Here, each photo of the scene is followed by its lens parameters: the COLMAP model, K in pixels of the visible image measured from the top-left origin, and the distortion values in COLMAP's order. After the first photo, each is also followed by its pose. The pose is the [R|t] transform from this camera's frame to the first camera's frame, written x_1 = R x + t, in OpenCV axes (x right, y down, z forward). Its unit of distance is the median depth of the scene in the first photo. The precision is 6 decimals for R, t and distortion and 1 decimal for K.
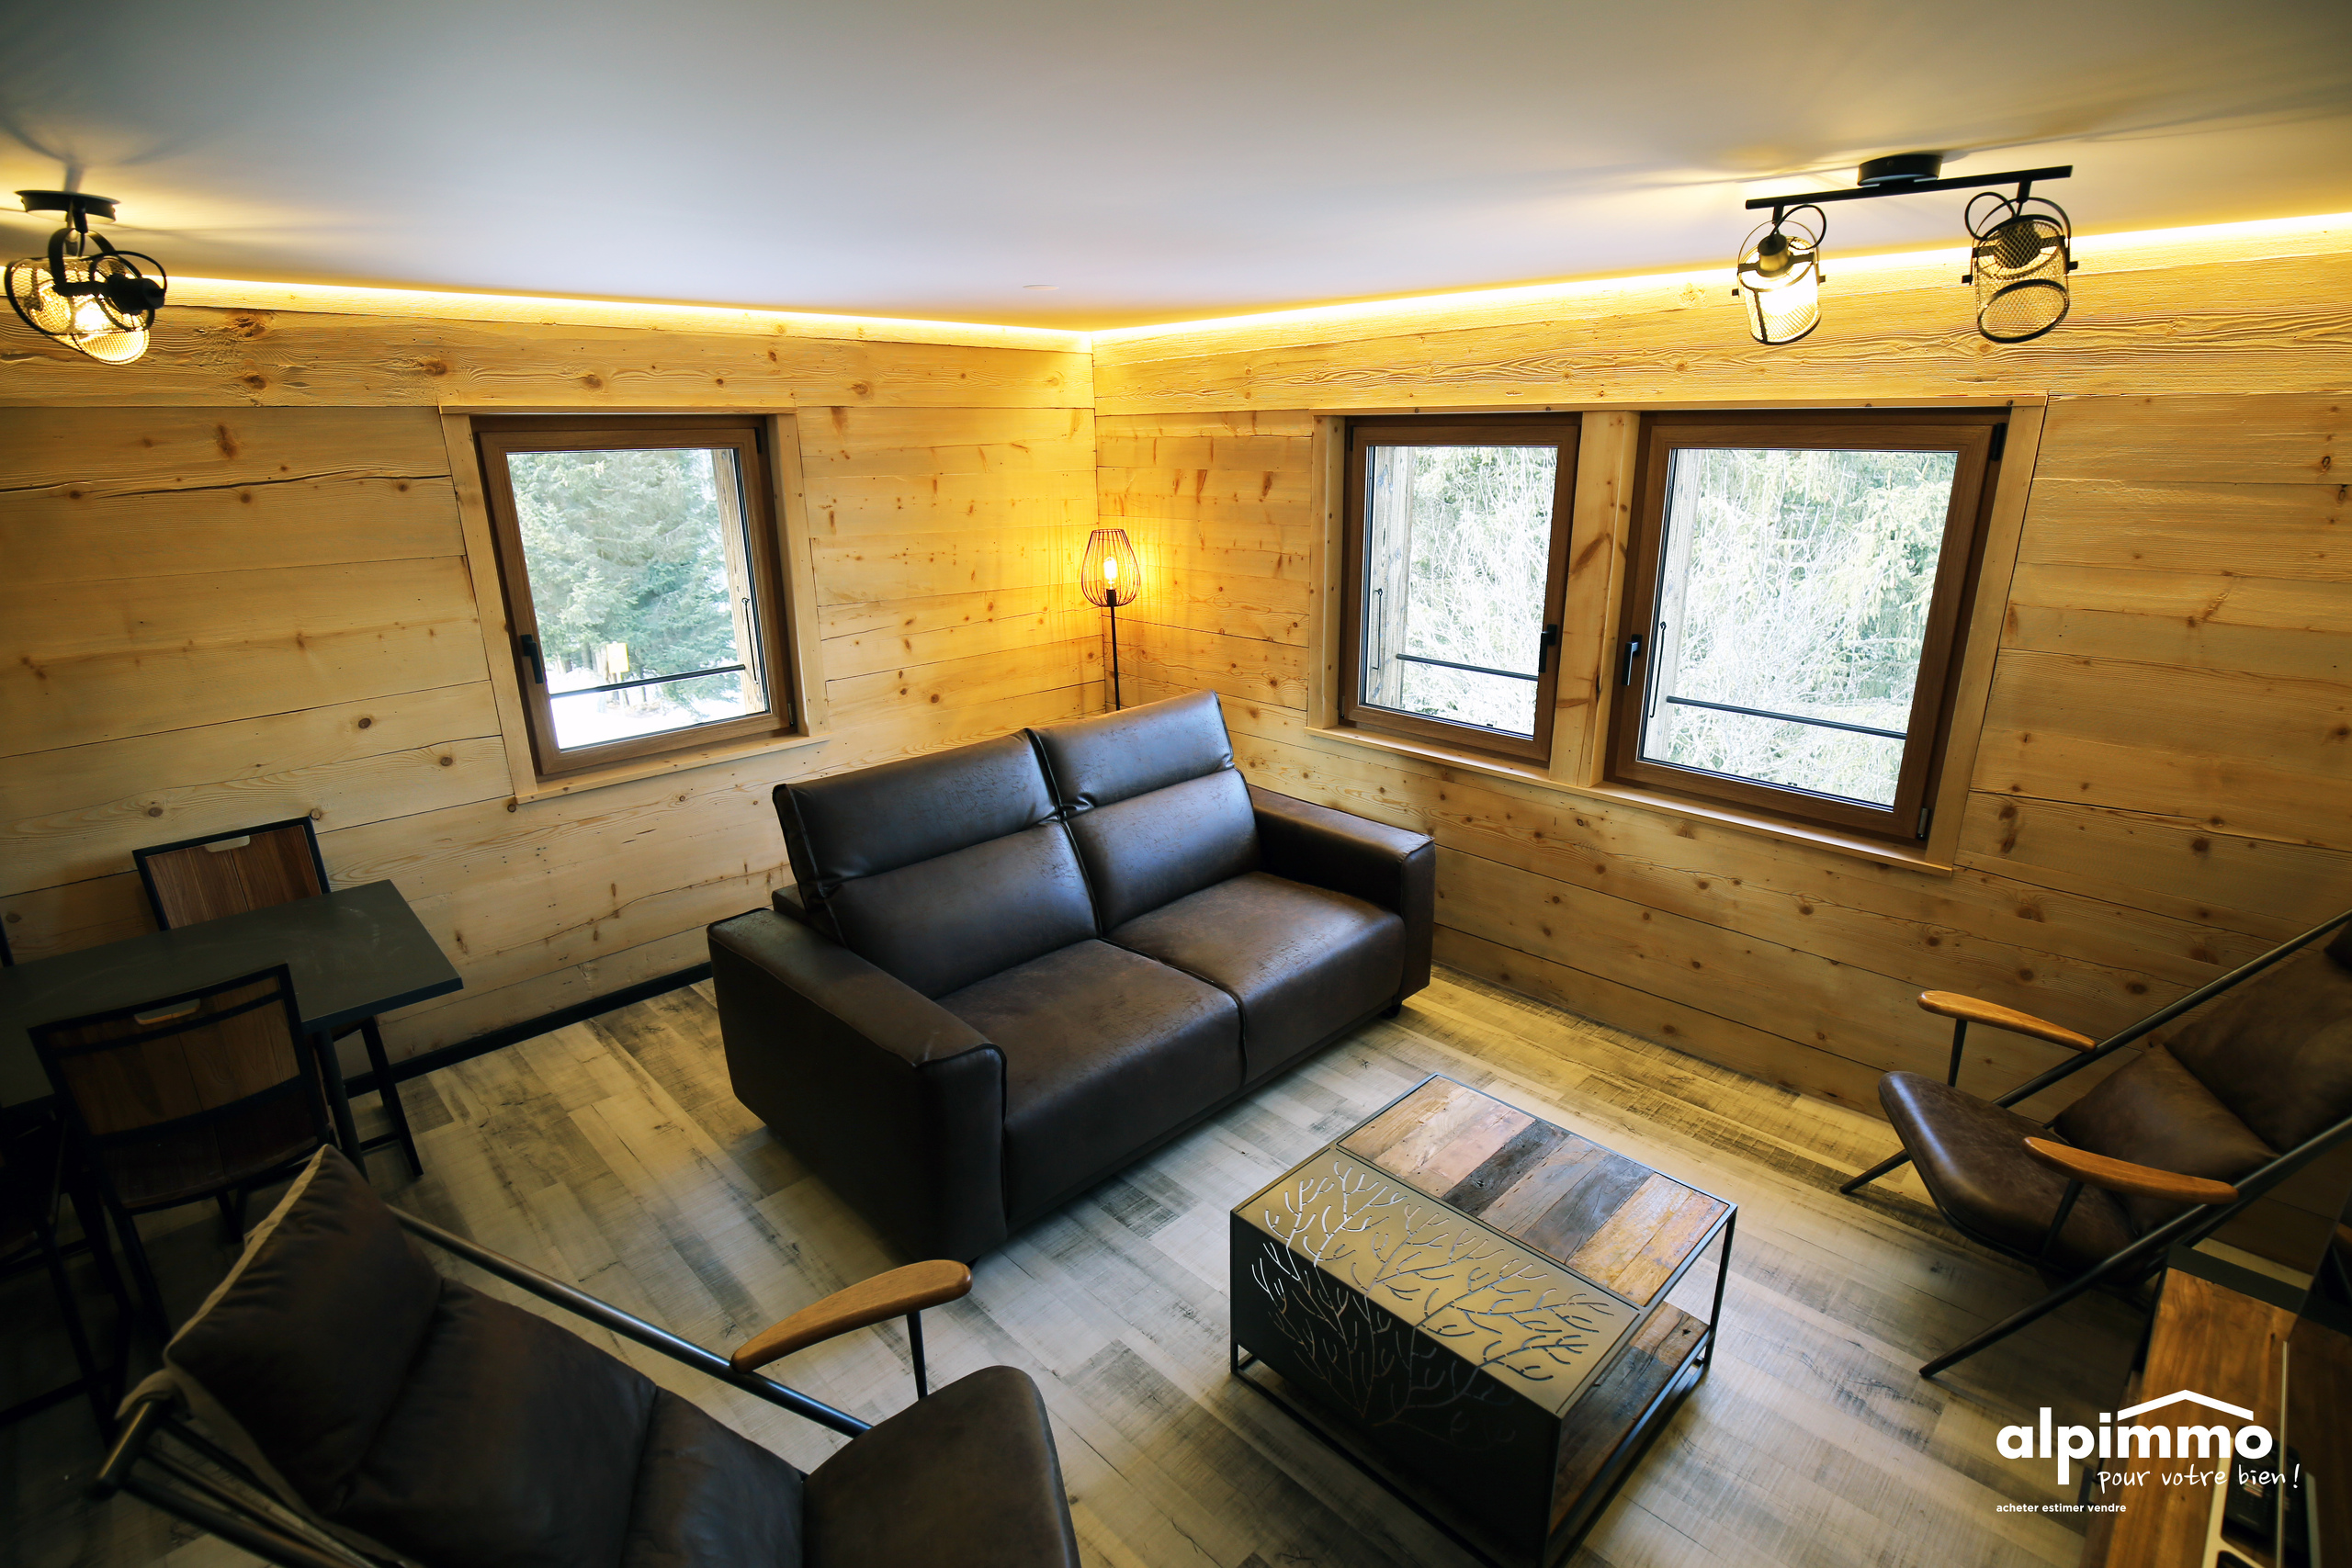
lens RADIAL K [[1122.0, 0, 1205.3], [0, 1122.0, 792.4], [0, 0, 1]] dist [-0.032368, 0.001257]
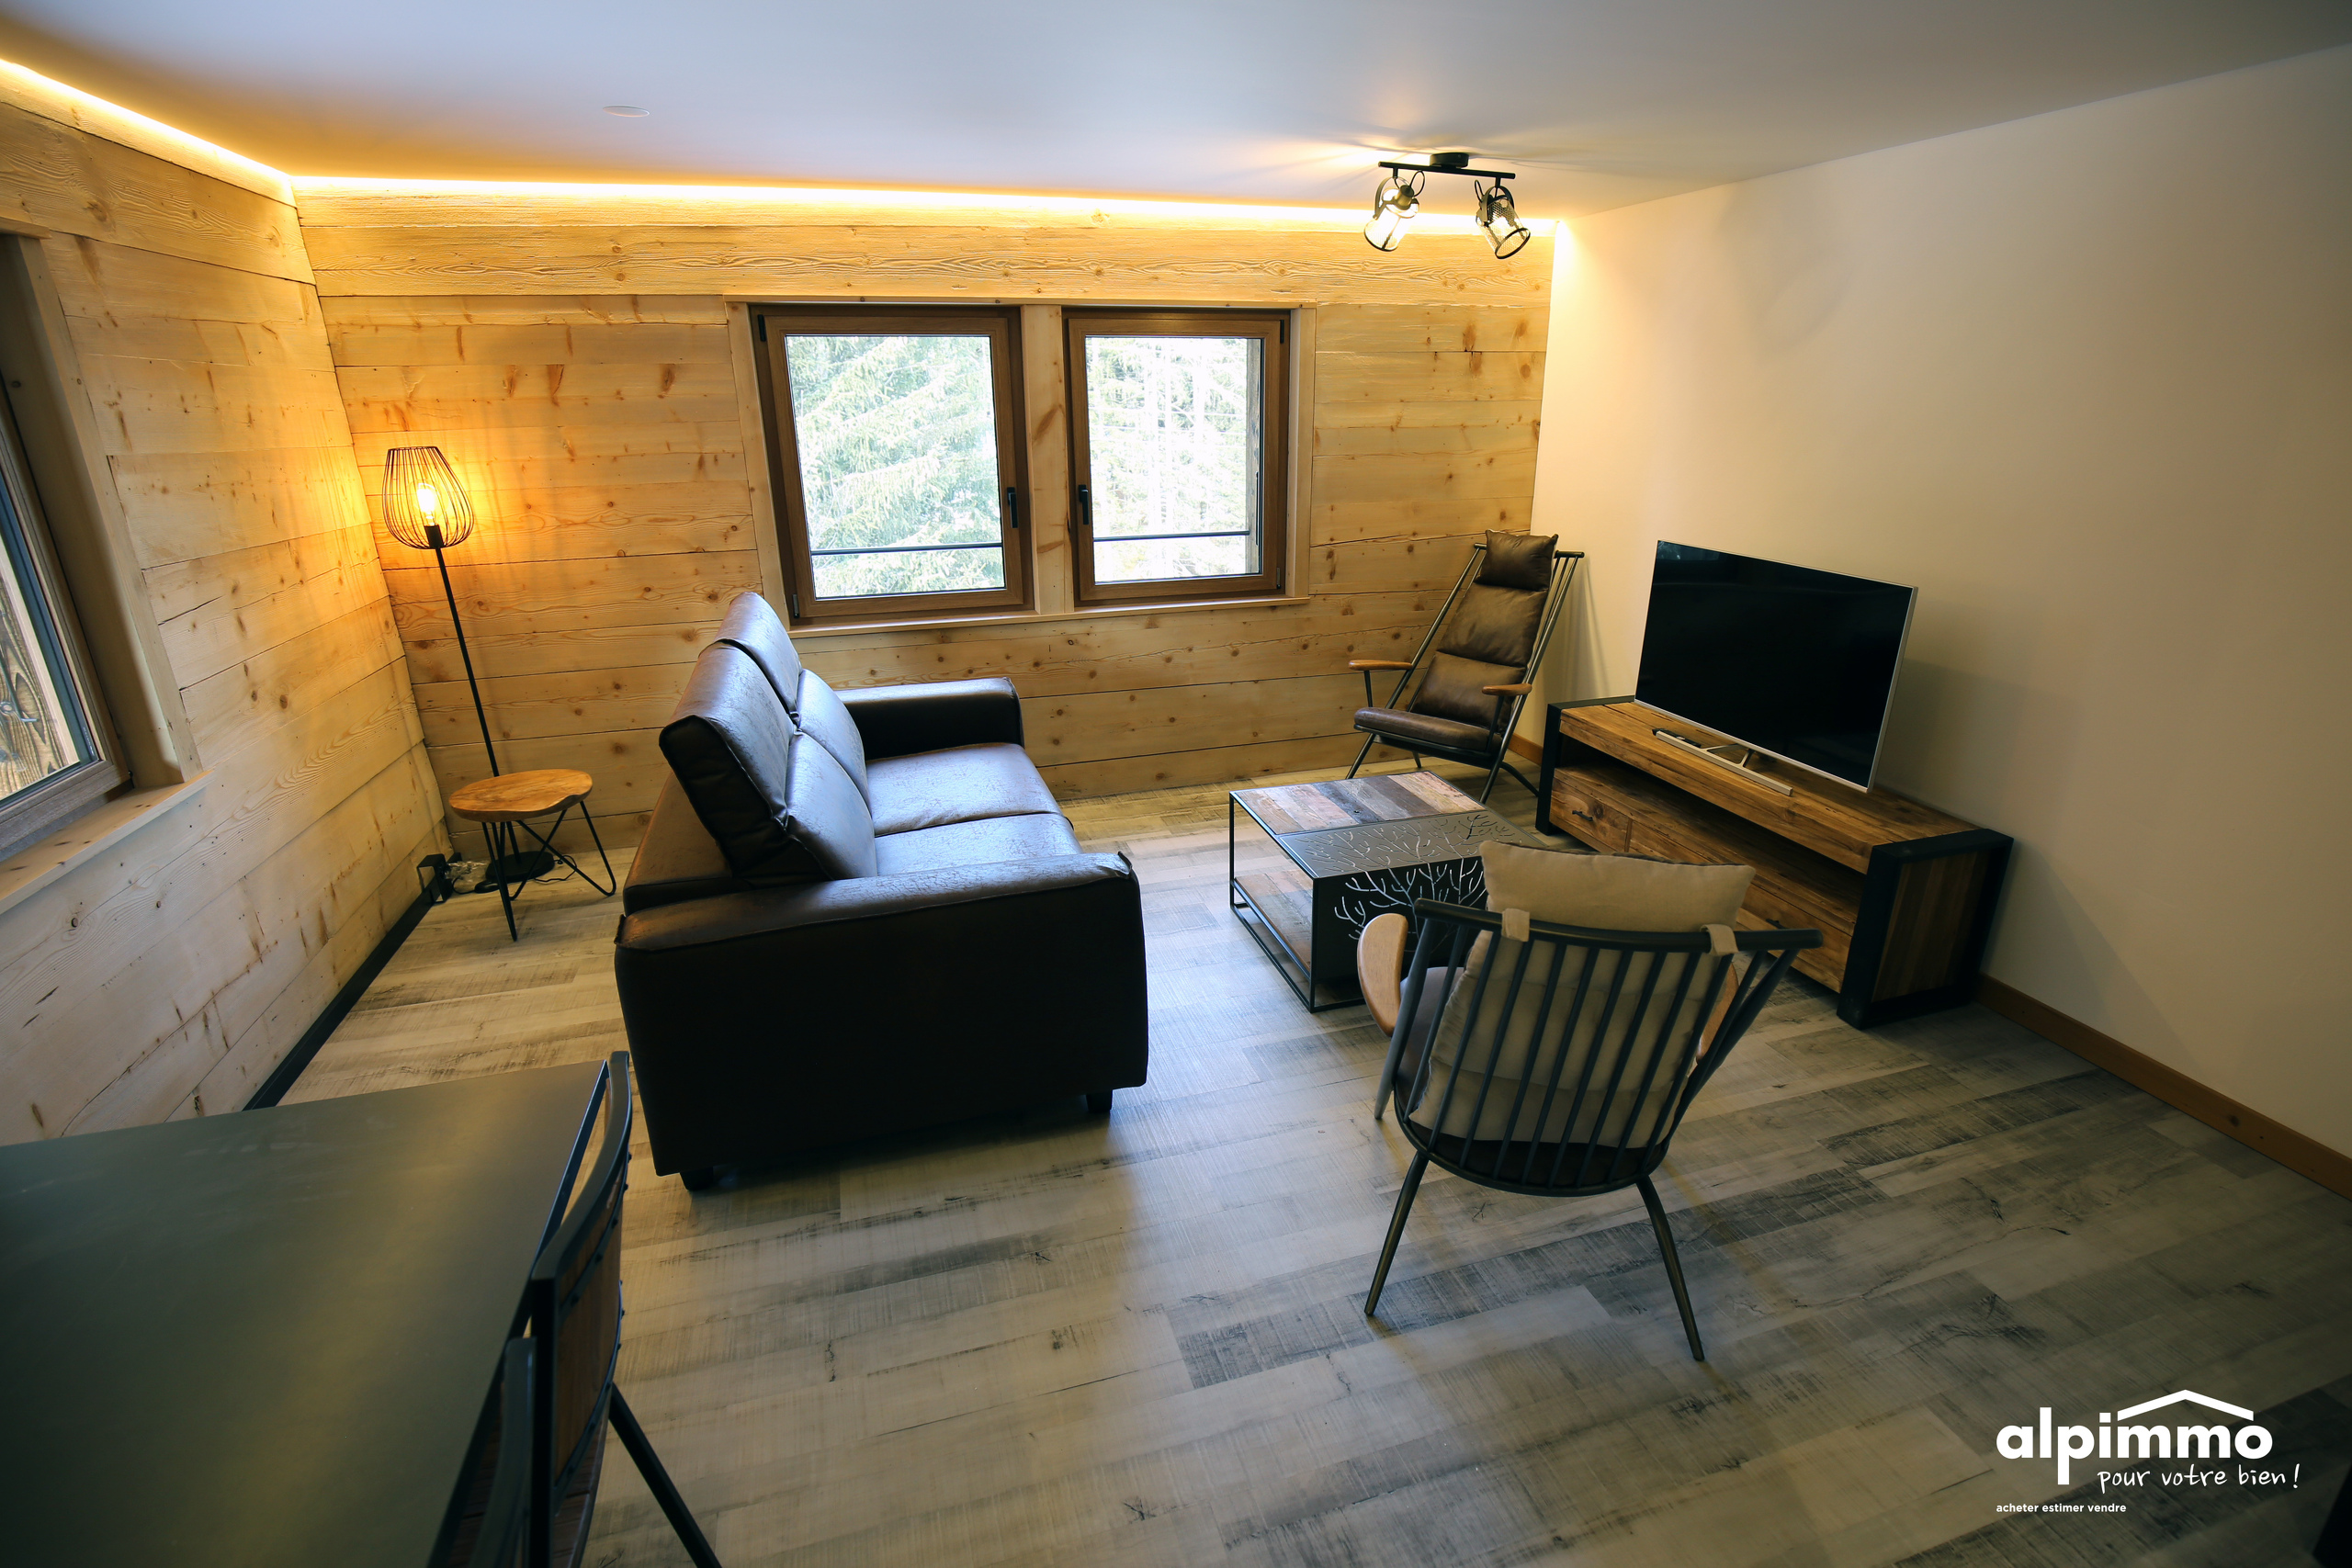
lens RADIAL K [[1122.0, 0, 1205.3], [0, 1122.0, 792.4], [0, 0, 1]] dist [-0.032368, 0.001257]
pose [[0.464014, -0.293193, 0.835900, -0.699760], [0.273182, 0.945007, 0.179817, 0.001072], [-0.842652, 0.144915, 0.518592, 0.248363]]
